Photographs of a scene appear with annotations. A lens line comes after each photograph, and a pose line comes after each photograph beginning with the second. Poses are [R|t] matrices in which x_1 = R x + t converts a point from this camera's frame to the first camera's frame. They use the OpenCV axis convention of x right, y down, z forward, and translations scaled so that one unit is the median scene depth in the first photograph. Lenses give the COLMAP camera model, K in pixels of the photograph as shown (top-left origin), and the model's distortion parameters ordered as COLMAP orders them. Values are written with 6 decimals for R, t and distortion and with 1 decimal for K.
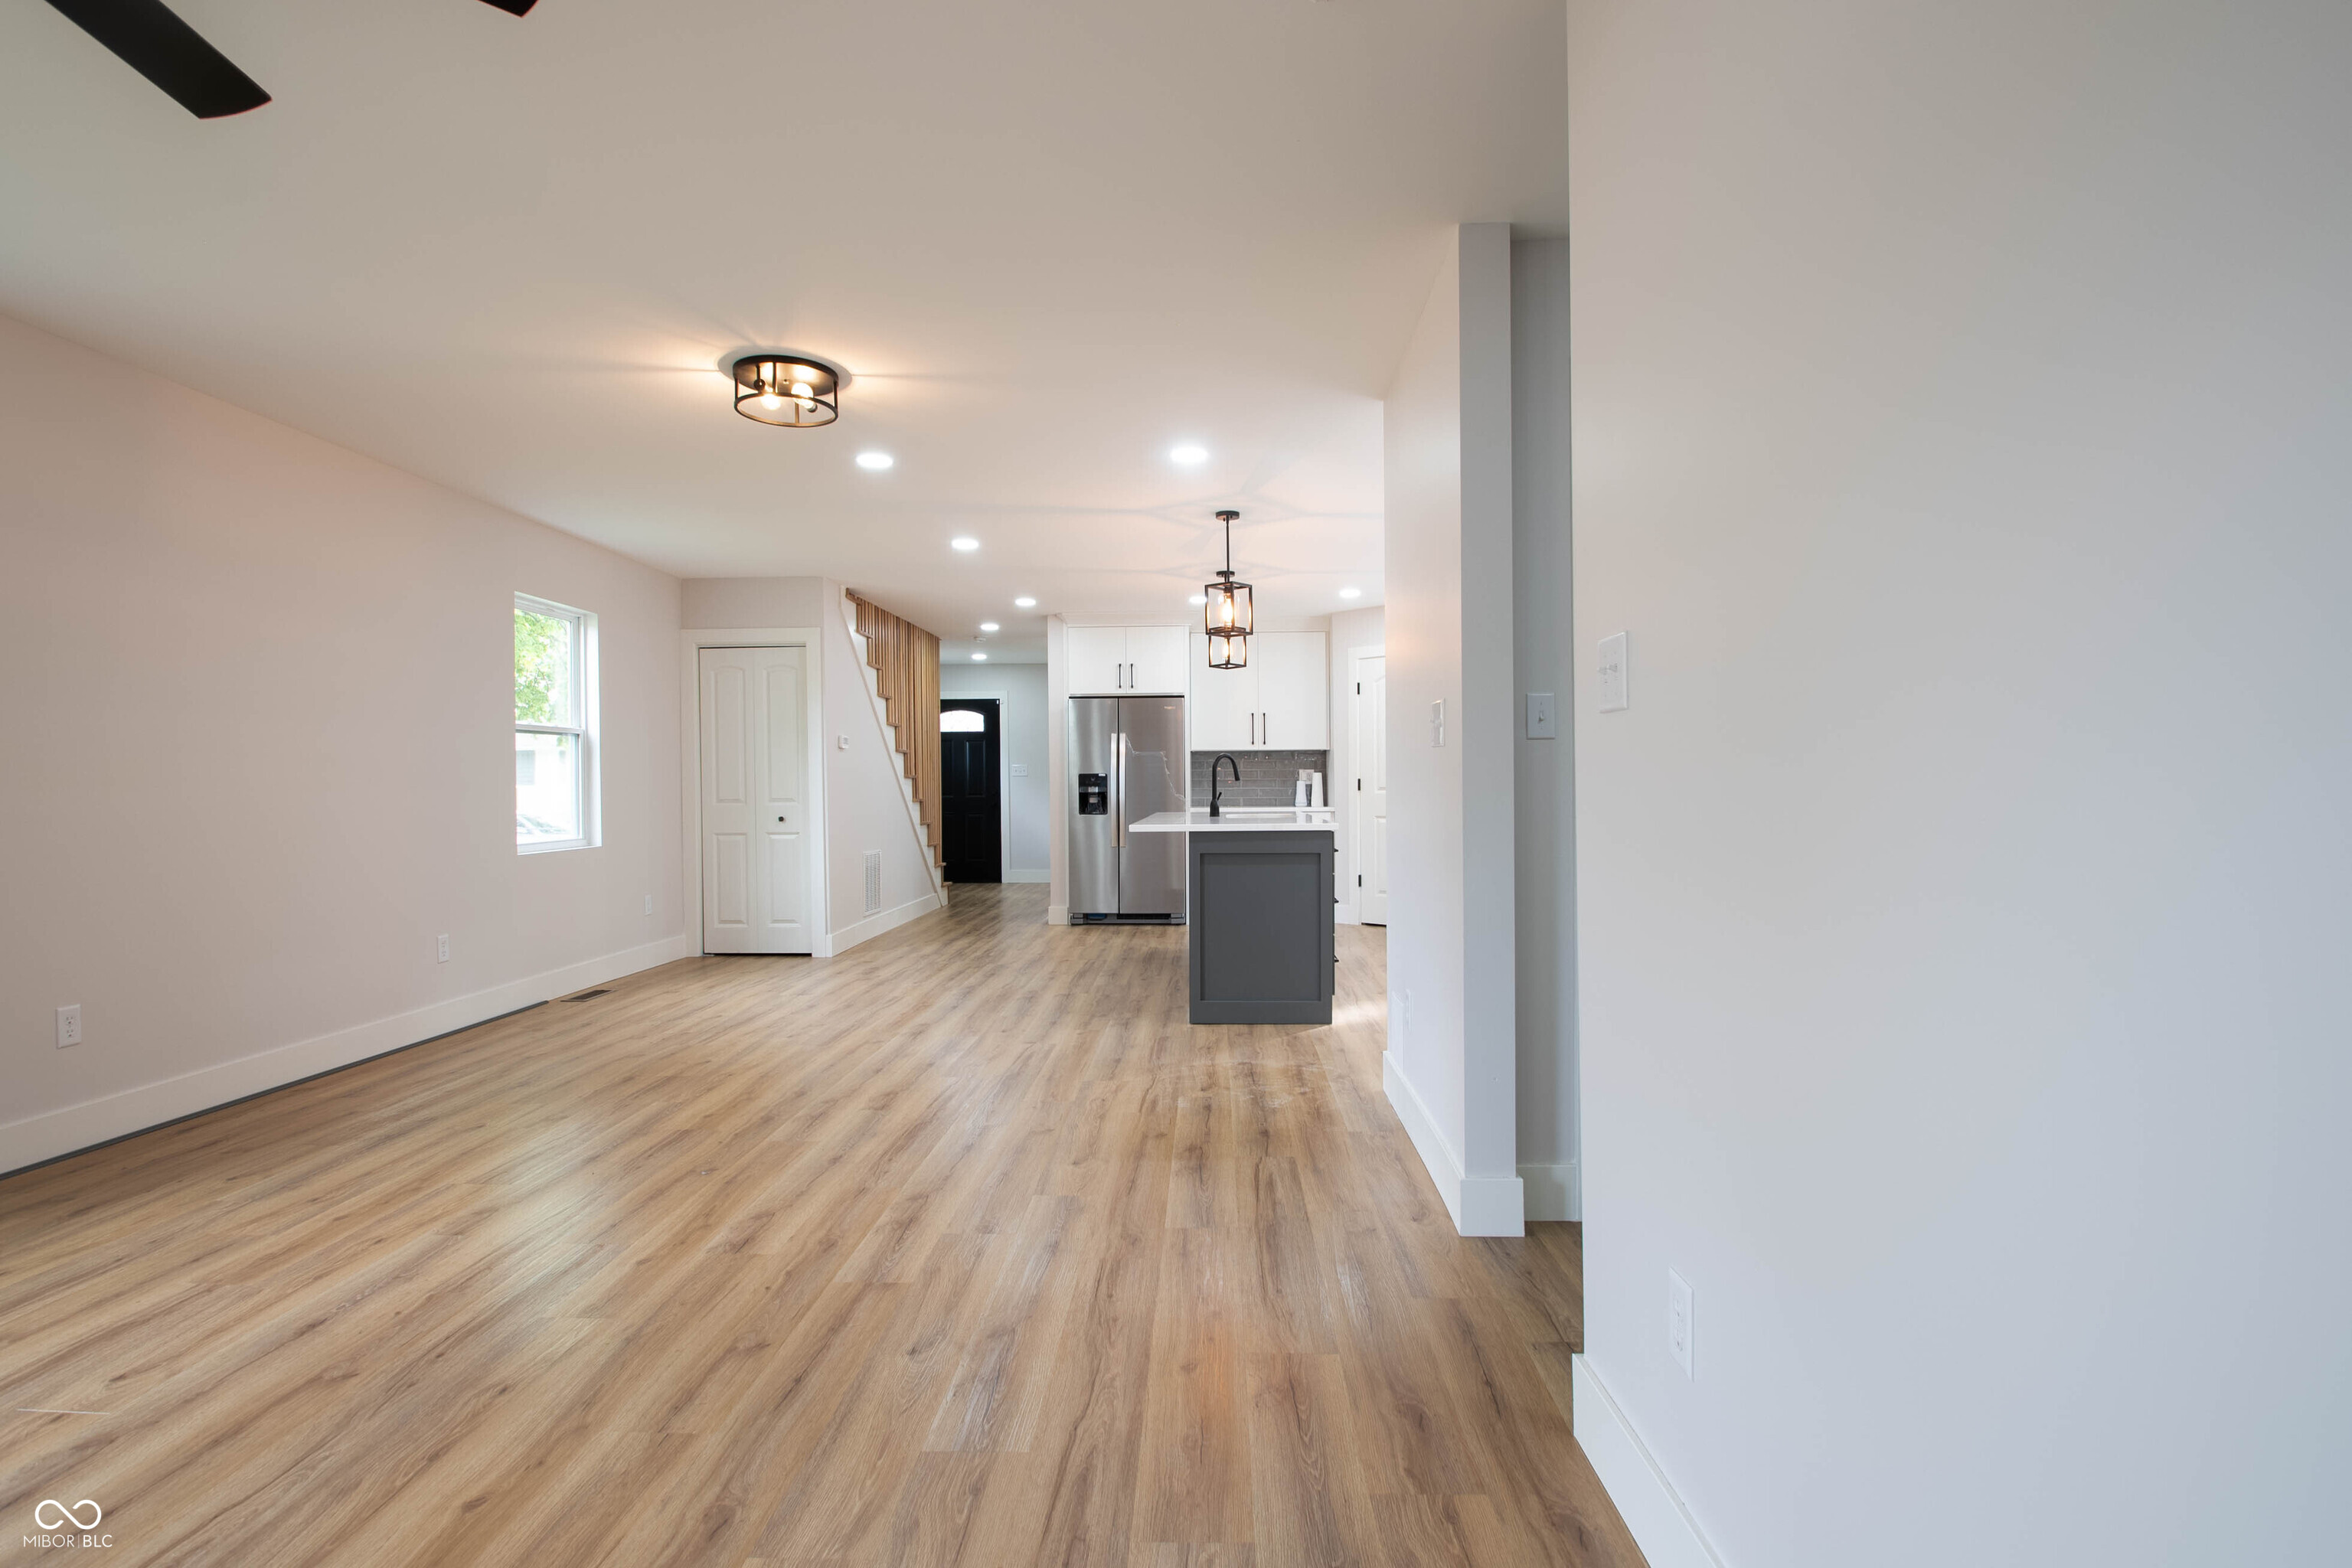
lens RADIAL K [[1184.2, 0, 1186.1], [0, 1184.2, 778.9], [0, 0, 1]] dist [-0.018864, -0.004955]
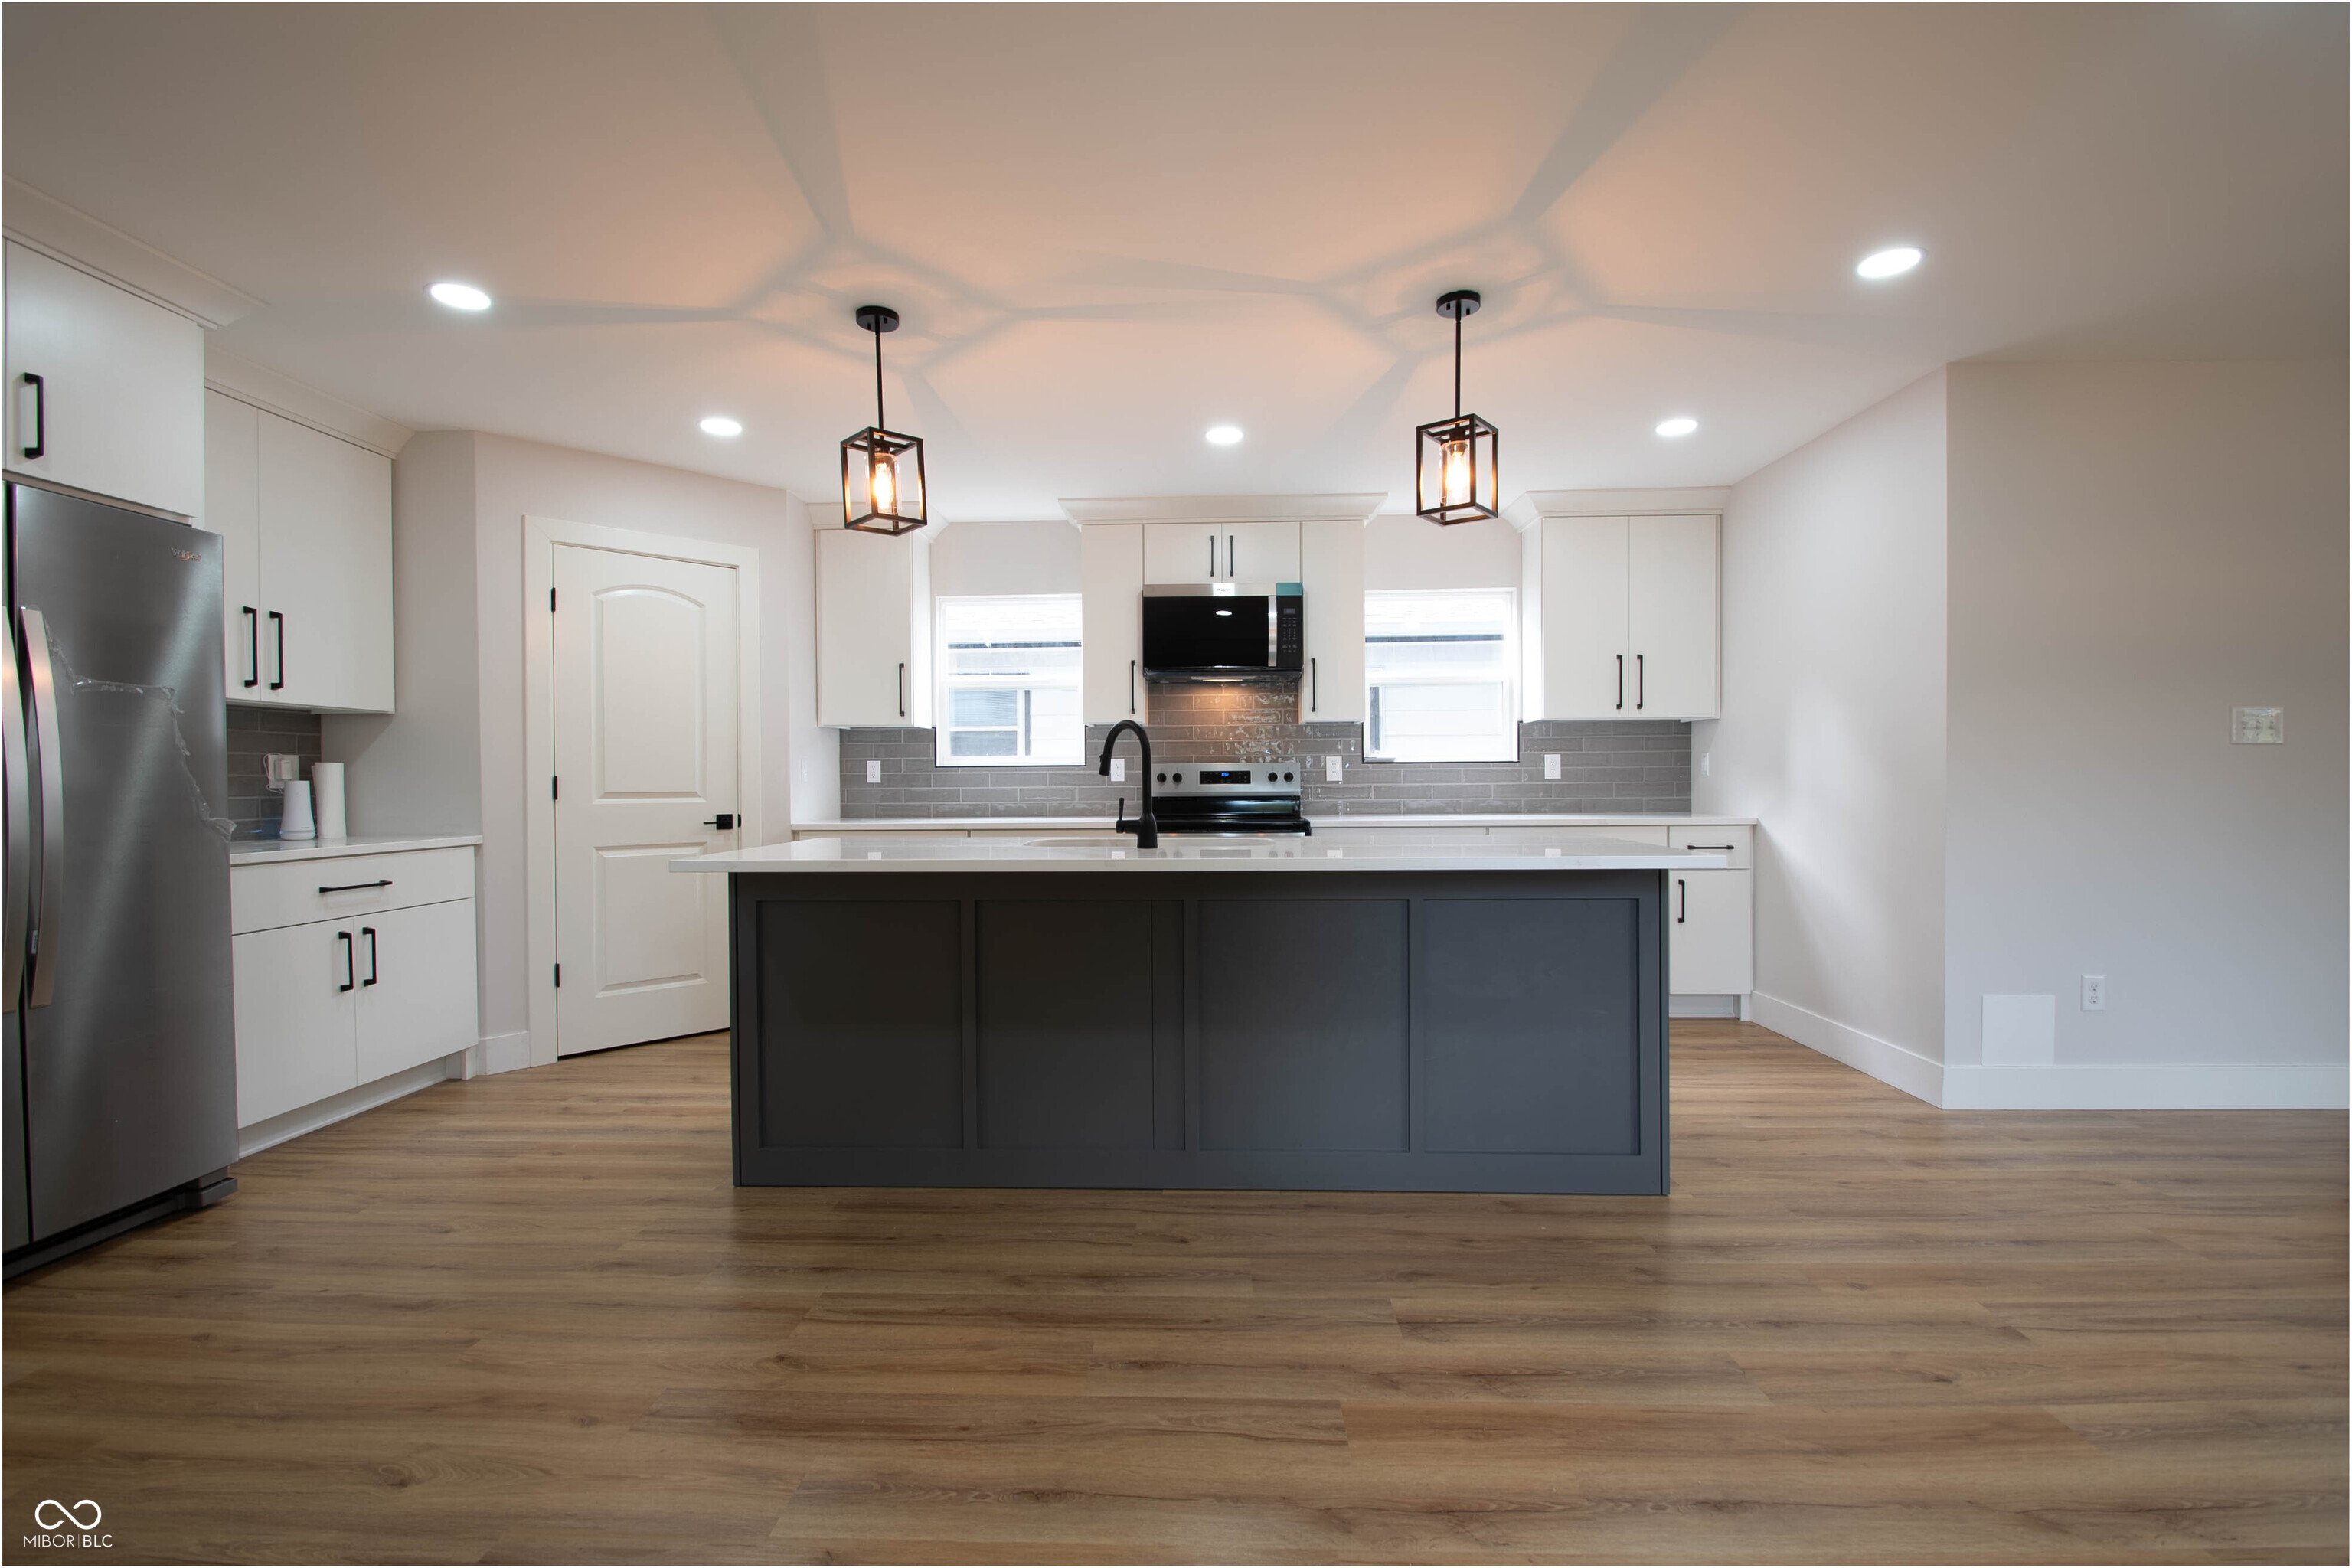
lens RADIAL K [[1038.1, 0, 1180.1], [0, 1038.1, 786.0], [0, 0, 1]] dist [0.001448, -0.008935]
pose [[0.014697, 0.002115, 0.999890, -0.296840], [0.001401, 0.999997, -0.002135, 0.004996], [-0.999891, 0.001432, 0.014694, 0.720544]]
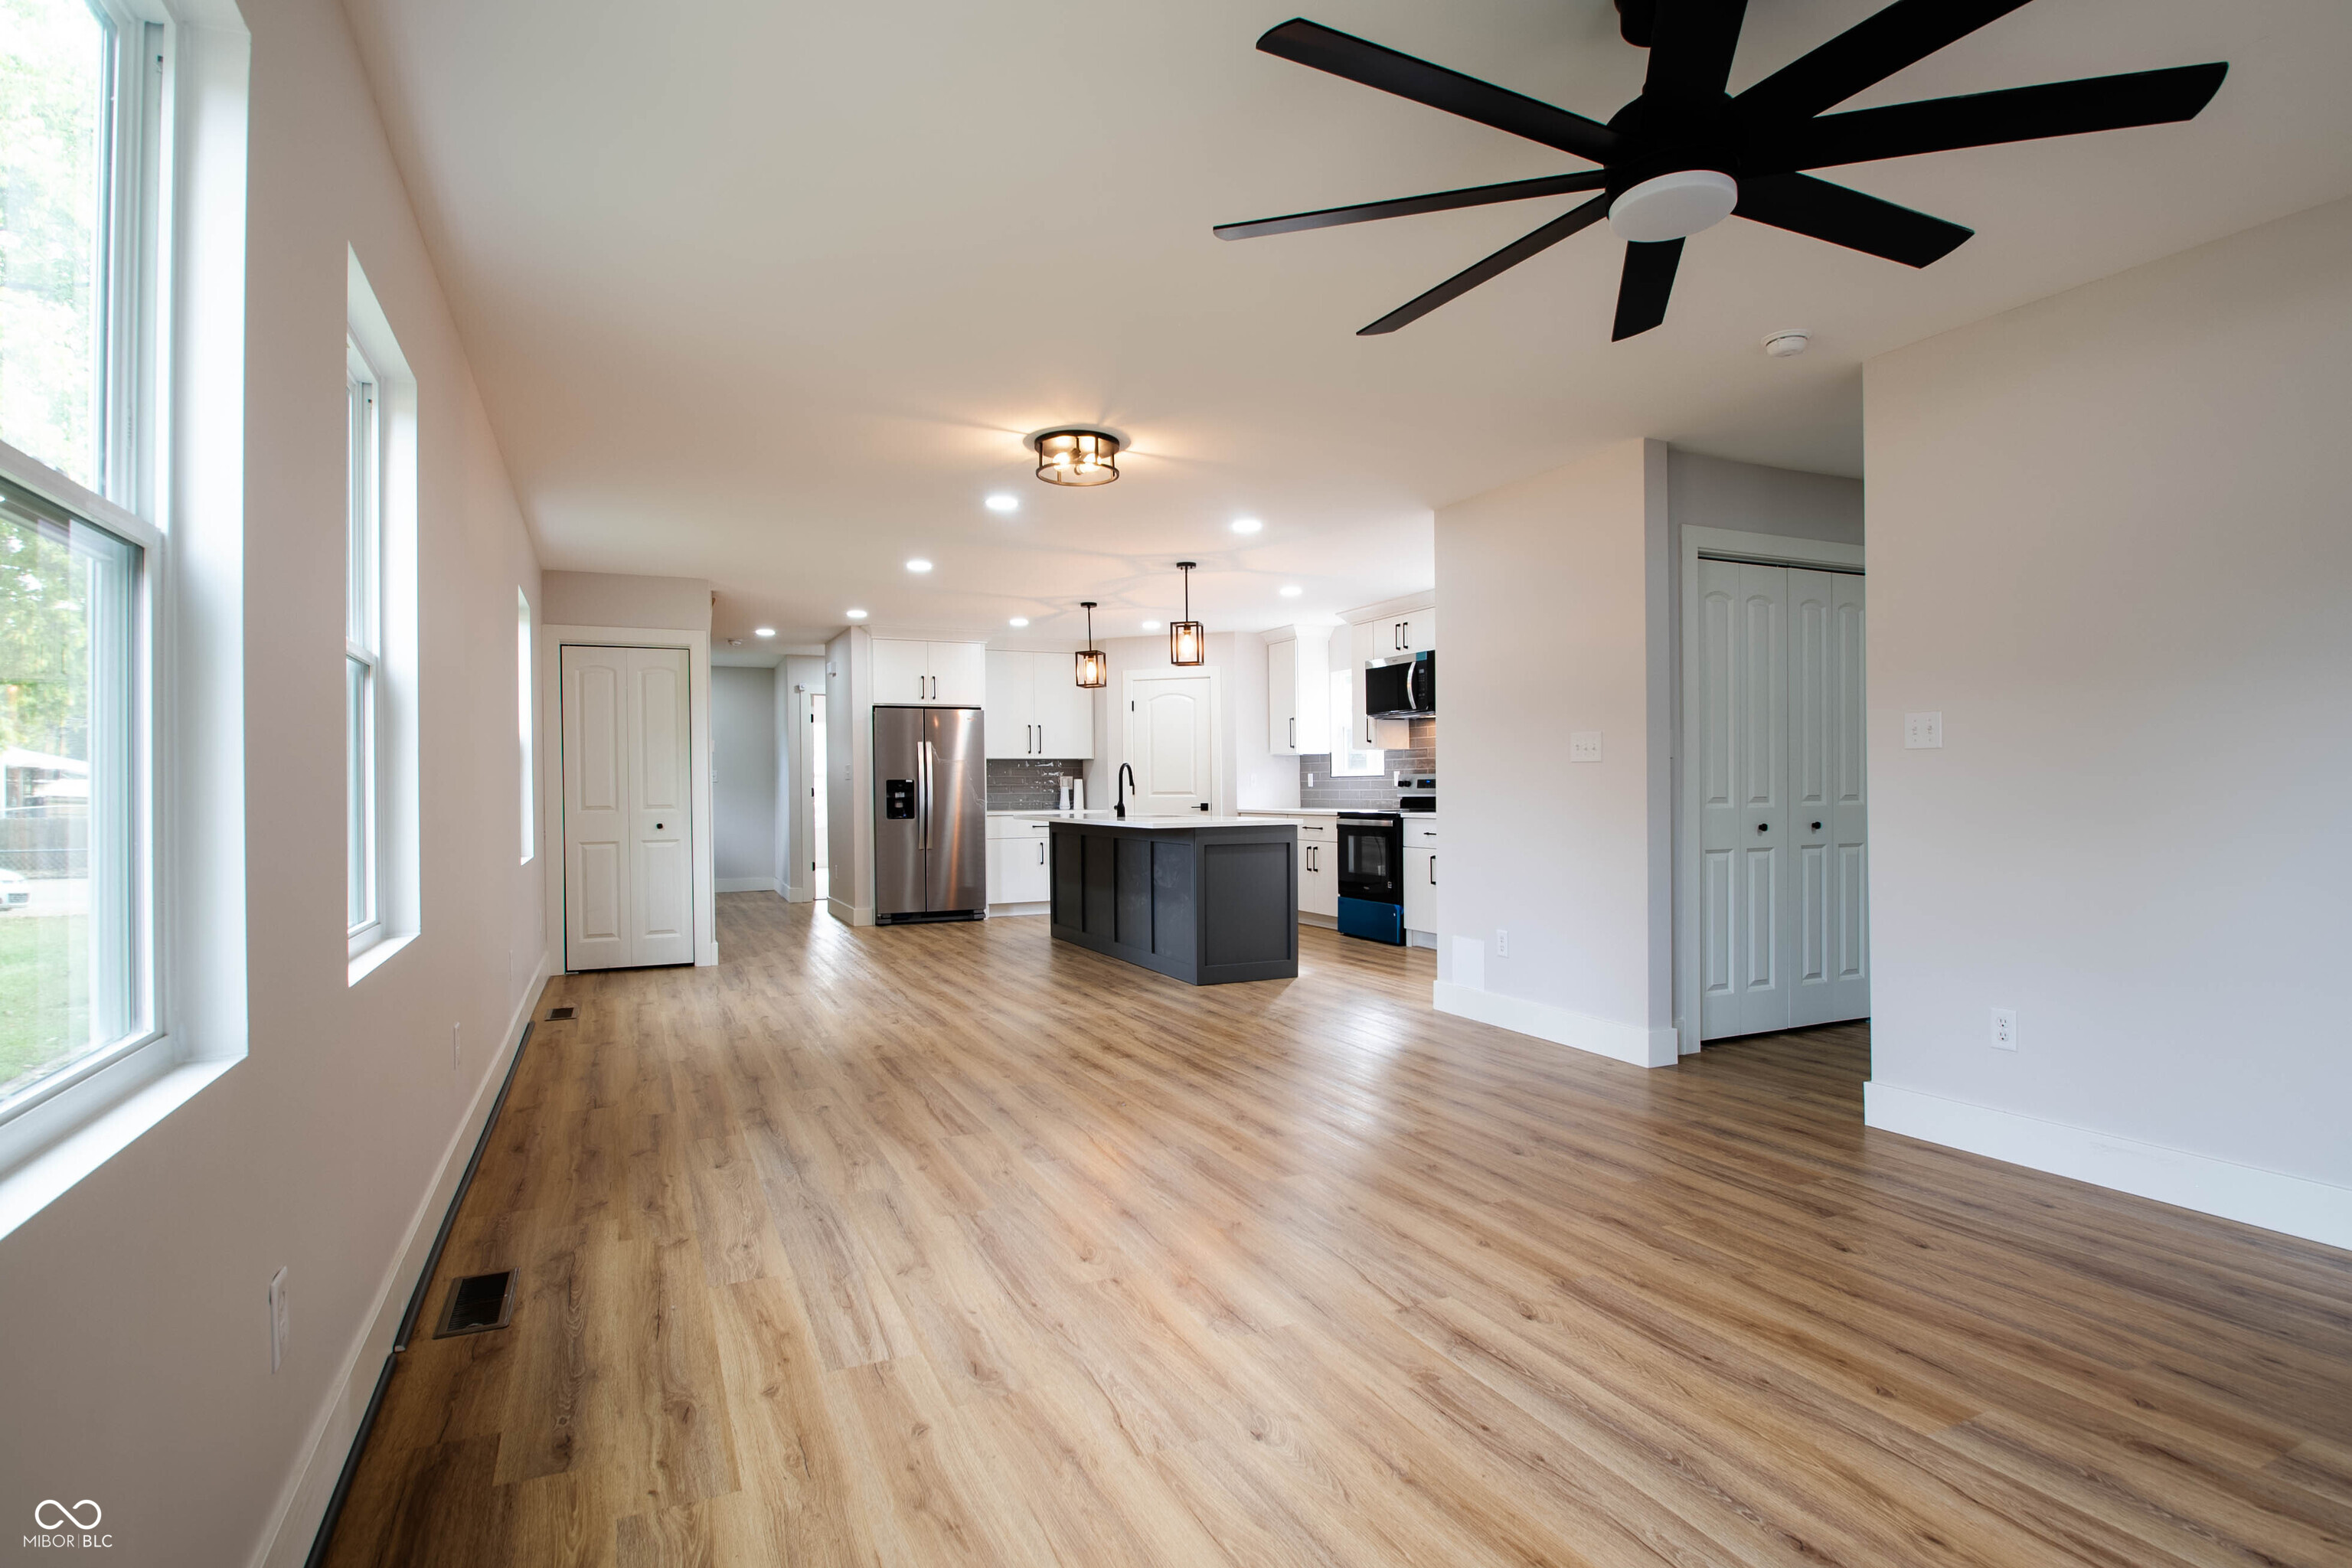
lens RADIAL K [[1184.2, 0, 1176.7], [0, 1184.2, 785.7], [0, 0, 1]] dist [-0.018864, -0.004955]
pose [[0.895753, -0.000903, 0.444551, -0.325607], [0.001019, 0.999999, -0.000022, 0.000812], [-0.444551, 0.000472, 0.895754, -0.046399]]
